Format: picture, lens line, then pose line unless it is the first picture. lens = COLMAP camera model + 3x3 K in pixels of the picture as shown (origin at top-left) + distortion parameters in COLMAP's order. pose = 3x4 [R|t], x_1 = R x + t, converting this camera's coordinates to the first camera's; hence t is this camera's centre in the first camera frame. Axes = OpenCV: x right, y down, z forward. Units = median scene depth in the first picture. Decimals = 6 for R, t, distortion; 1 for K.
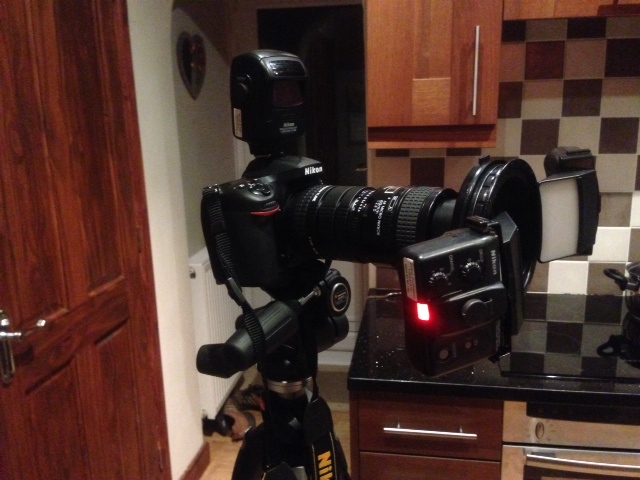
lens RADIAL K [[640.1, 0, 320.0], [0, 640.1, 240.0], [0, 0, 1]] dist [0.102034, -0.009209]
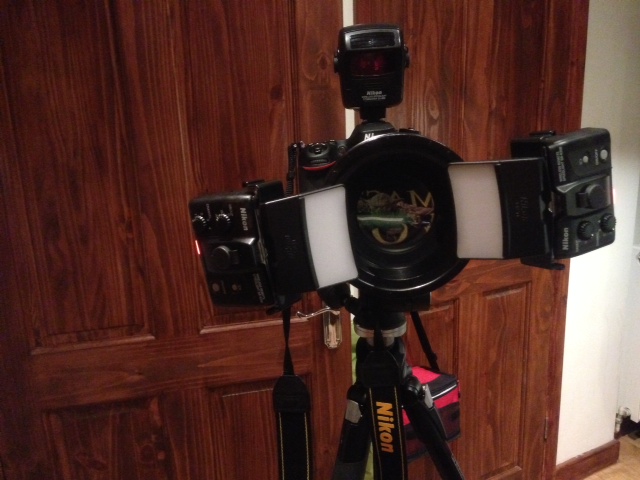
lens RADIAL K [[640.1, 0, 320.0], [0, 640.1, 240.0], [0, 0, 1]] dist [0.102034, -0.009209]
pose [[0.623260, 0.196598, -0.756899, 0.303528], [-0.157821, 0.979590, 0.124483, -0.022502], [0.765924, 0.041869, 0.641567, 0.095237]]
